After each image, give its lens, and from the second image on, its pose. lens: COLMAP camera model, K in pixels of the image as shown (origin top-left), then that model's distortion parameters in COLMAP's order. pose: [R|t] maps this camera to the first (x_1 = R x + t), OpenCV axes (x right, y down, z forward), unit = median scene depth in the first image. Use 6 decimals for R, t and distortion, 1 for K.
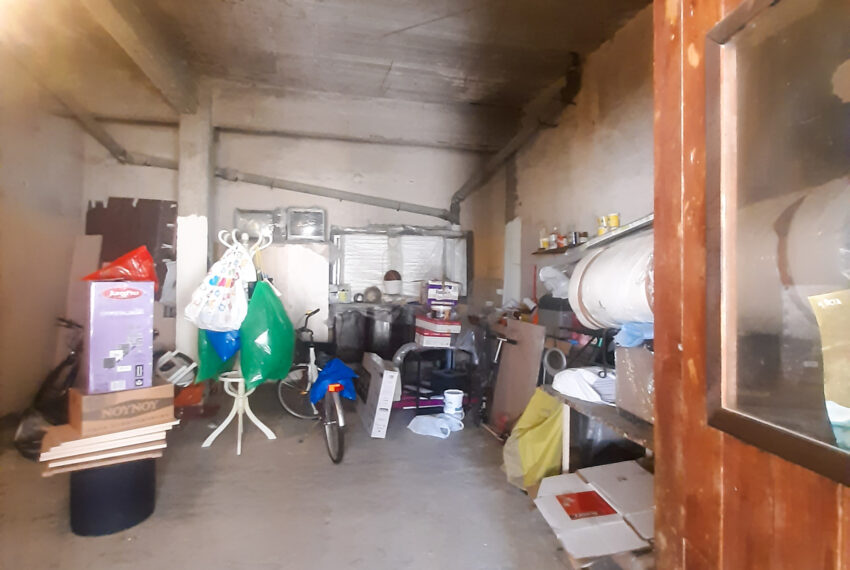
lens RADIAL K [[444.6, 0, 425.3], [0, 444.6, 281.3], [0, 0, 1]] dist [0.006916, -0.006749]
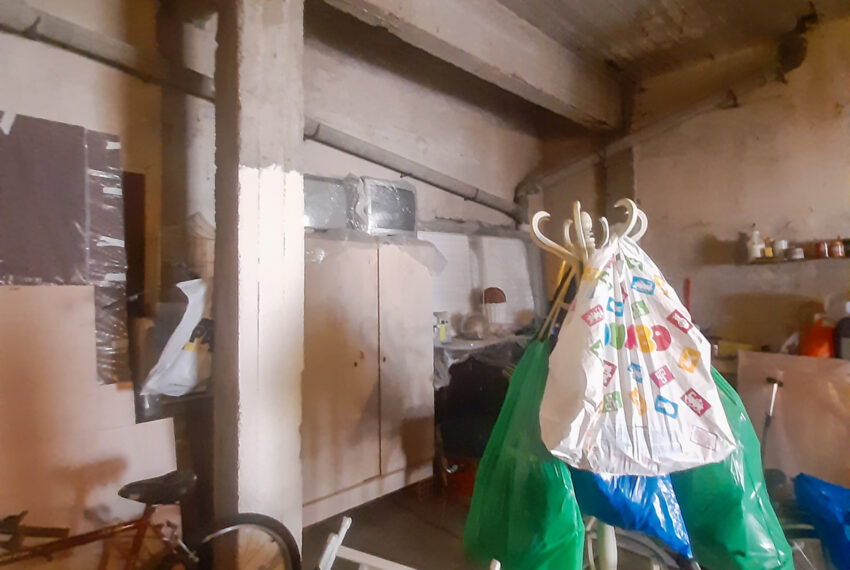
lens RADIAL K [[444.6, 0, 425.5], [0, 444.6, 284.2], [0, 0, 1]] dist [0.006916, -0.006749]
pose [[0.873596, -0.019023, 0.486279, -0.462992], [0.024418, 0.999690, -0.004760, -0.027443], [-0.486038, 0.016033, 0.873790, 0.443482]]
